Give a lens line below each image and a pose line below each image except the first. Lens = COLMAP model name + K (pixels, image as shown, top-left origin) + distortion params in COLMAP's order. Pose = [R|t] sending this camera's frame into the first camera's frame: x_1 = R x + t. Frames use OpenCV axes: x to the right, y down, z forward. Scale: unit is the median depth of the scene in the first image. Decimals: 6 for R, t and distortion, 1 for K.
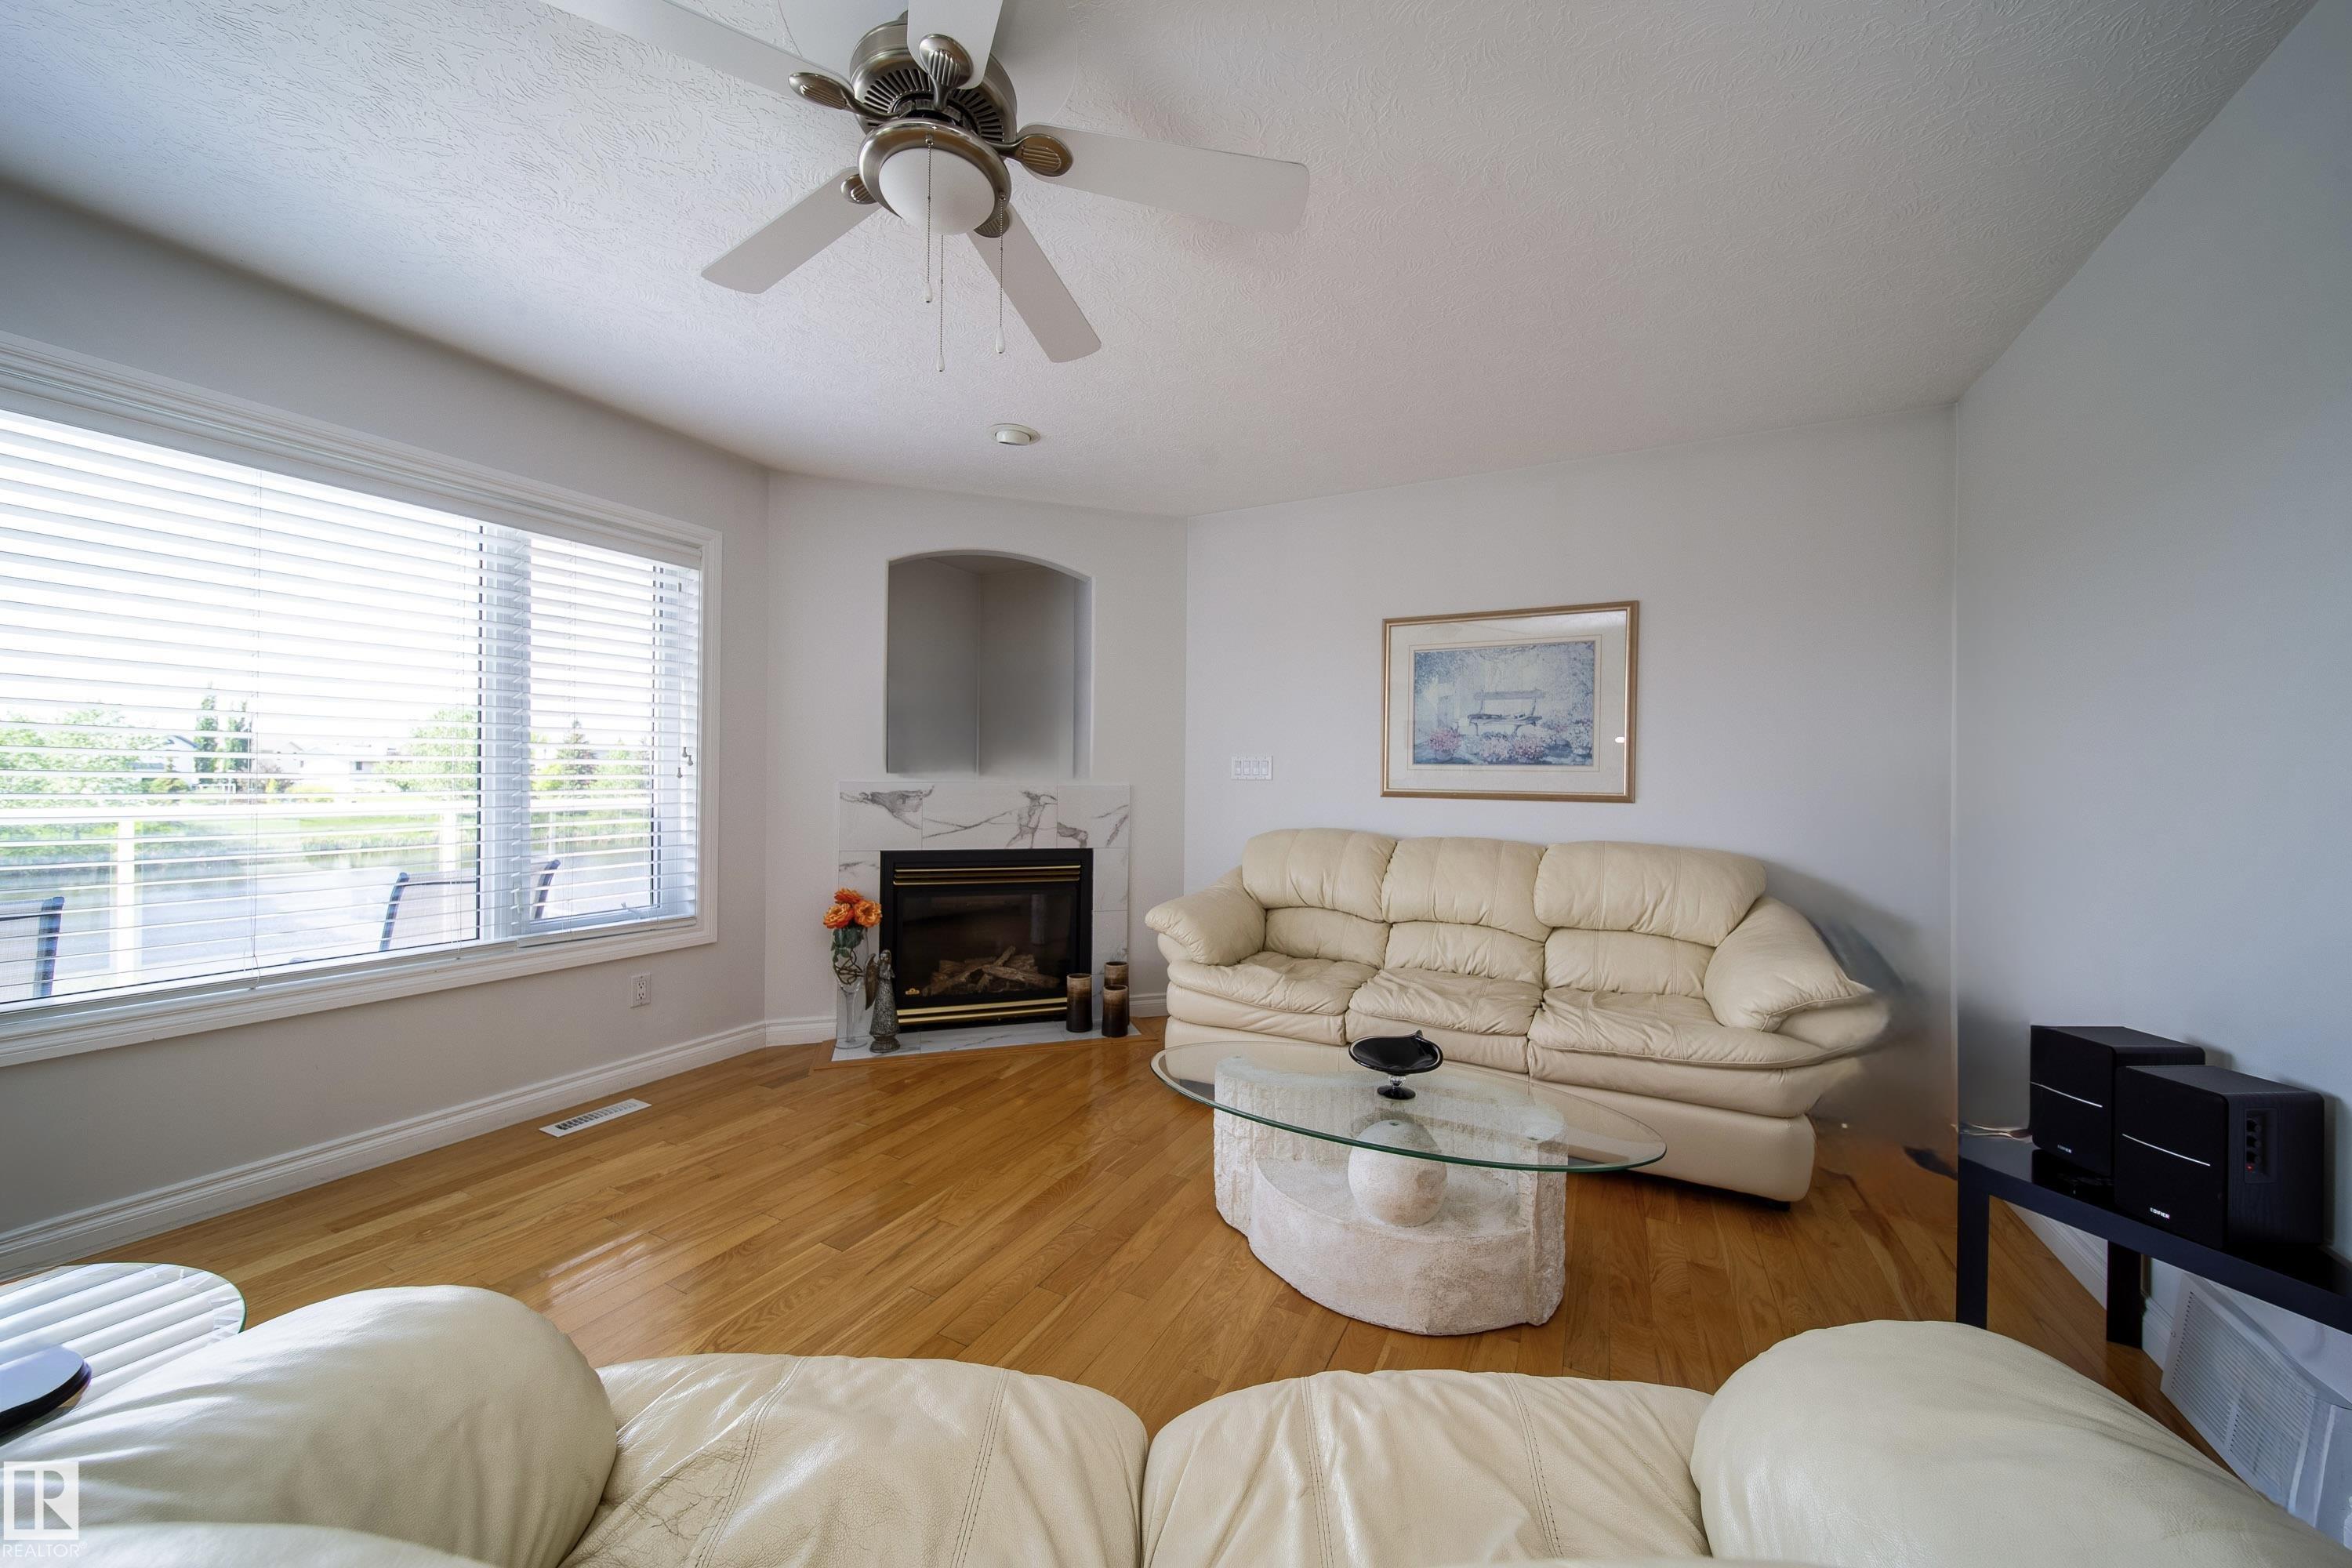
lens RADIAL K [[838.4, 0, 1181.3], [0, 838.4, 780.8], [0, 0, 1]] dist [0.000563, -0.000973]
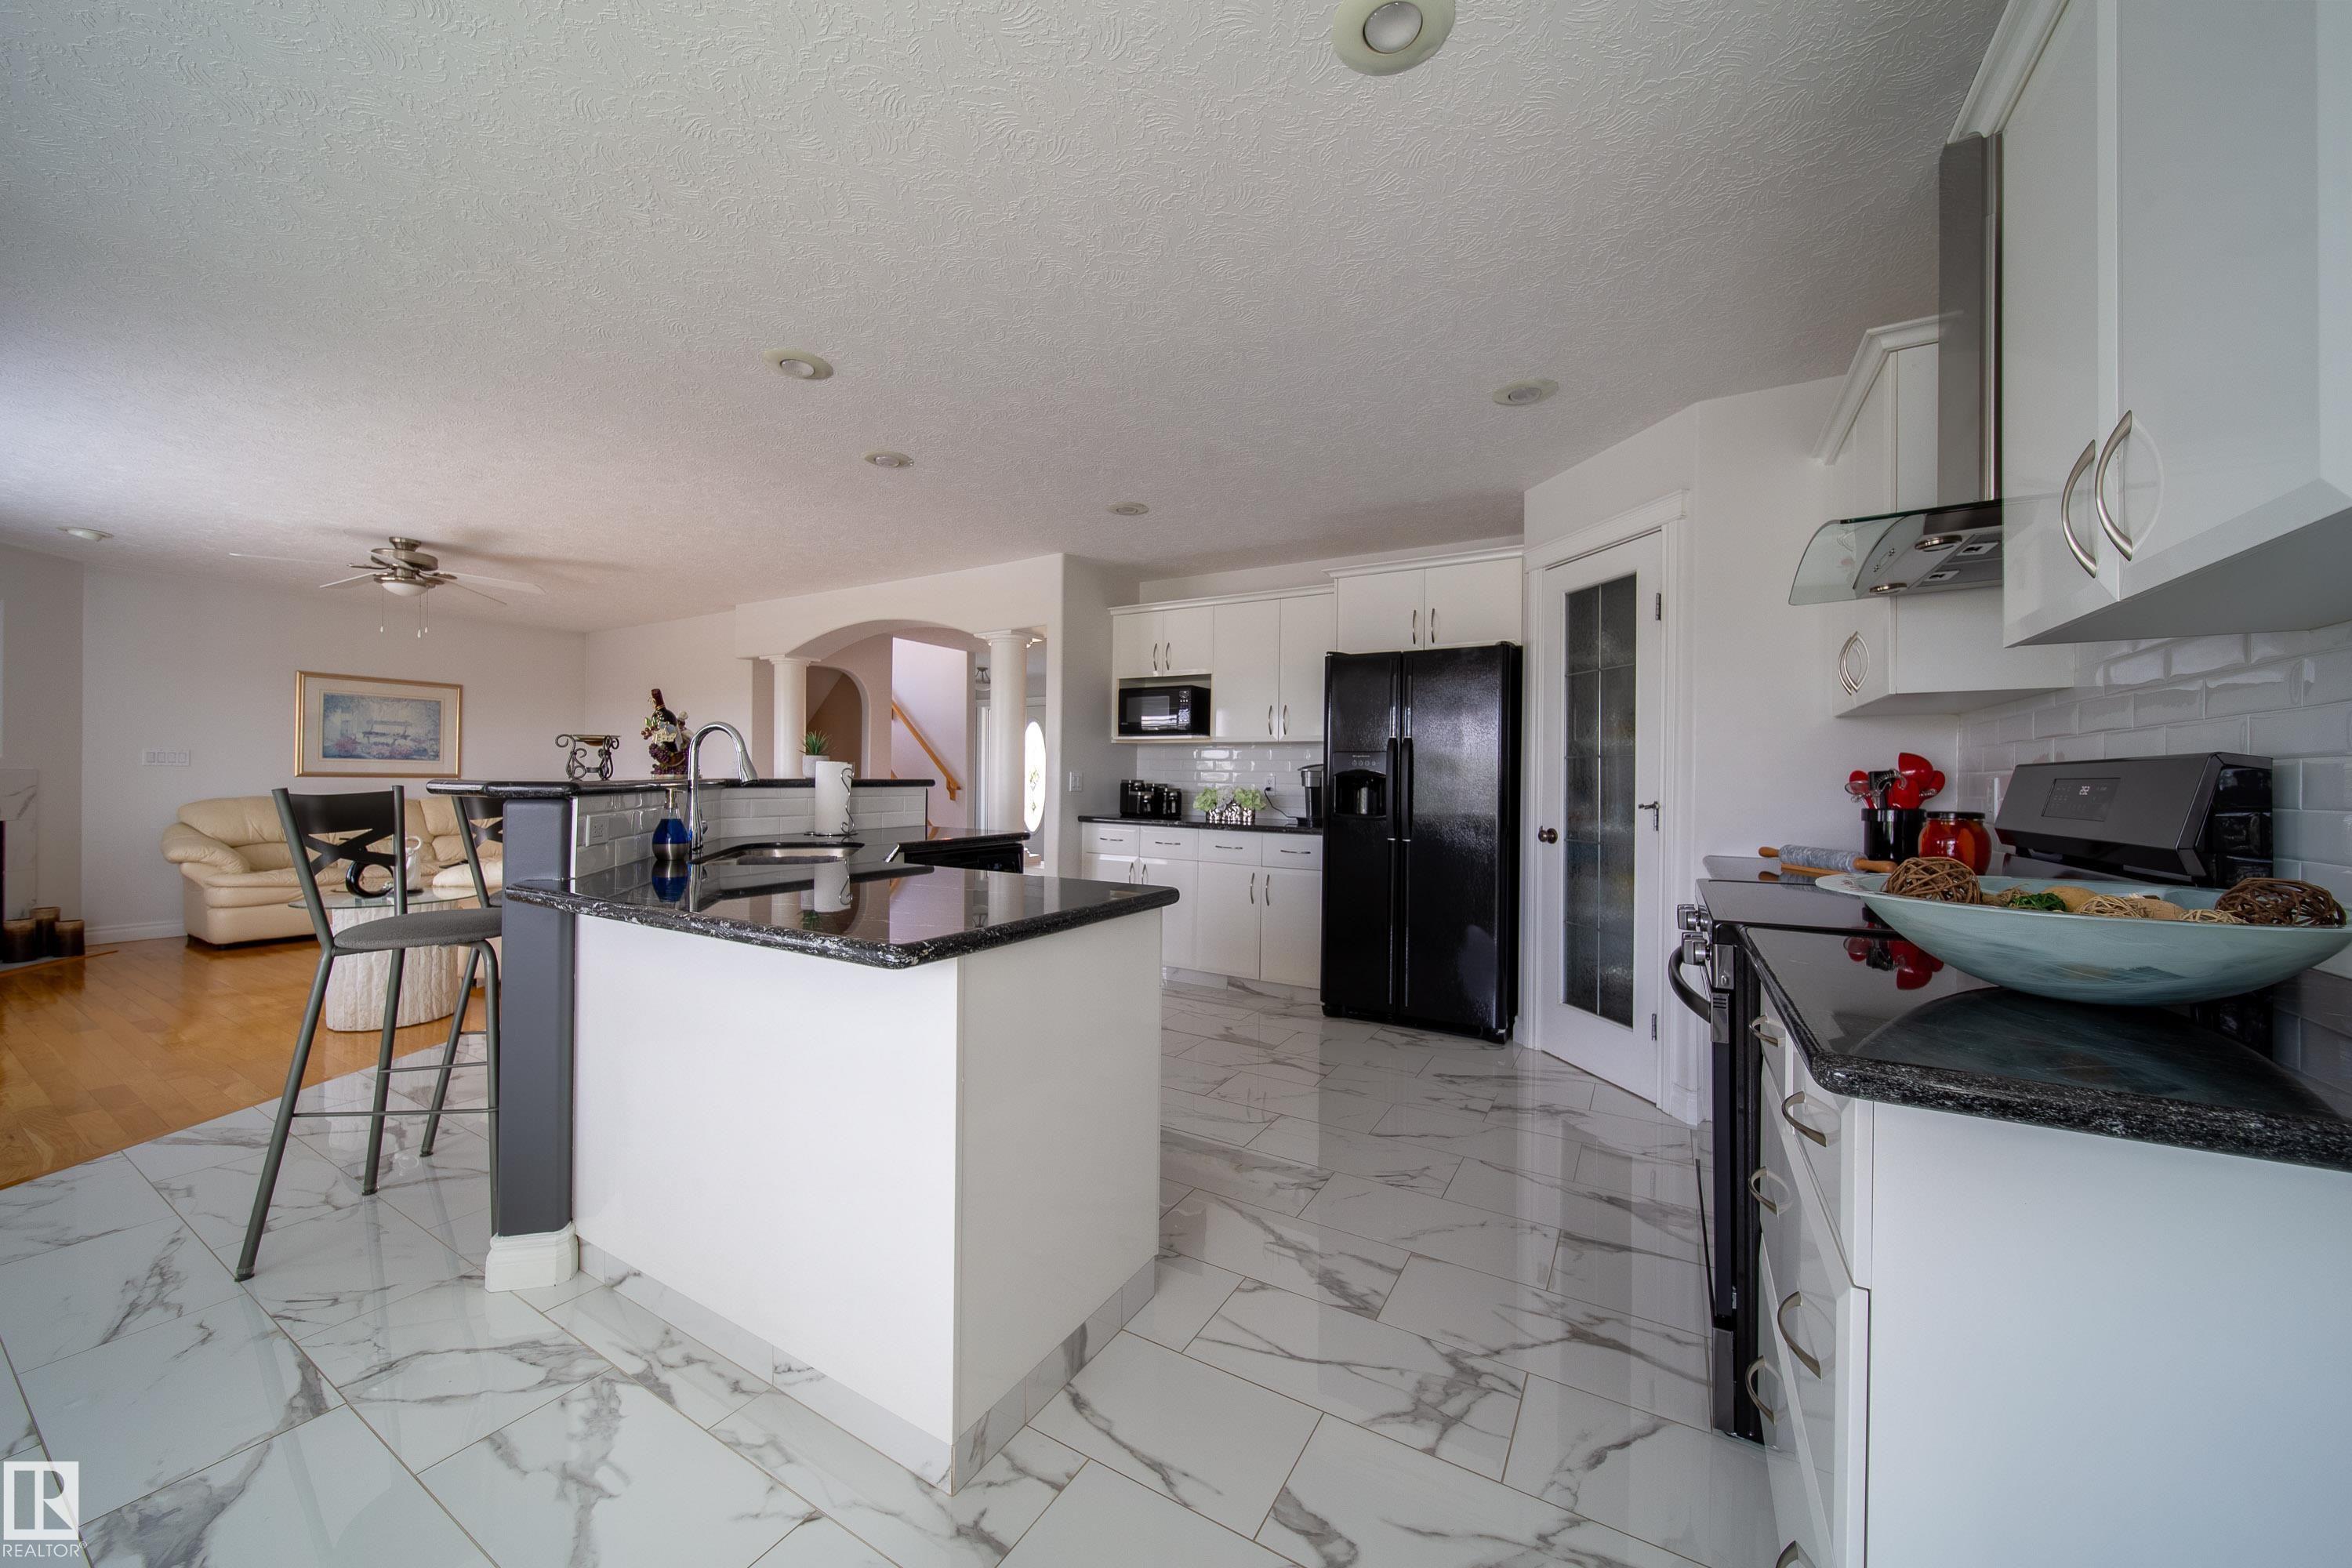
lens RADIAL K [[838.4, 0, 1184.7], [0, 838.4, 778.5], [0, 0, 1]] dist [0.000563, -0.000973]
pose [[0.049852, -0.011822, 0.998687, -1.502512], [-0.006635, 0.999904, 0.012167, -0.010273], [-0.998735, -0.007232, 0.049769, -0.961967]]
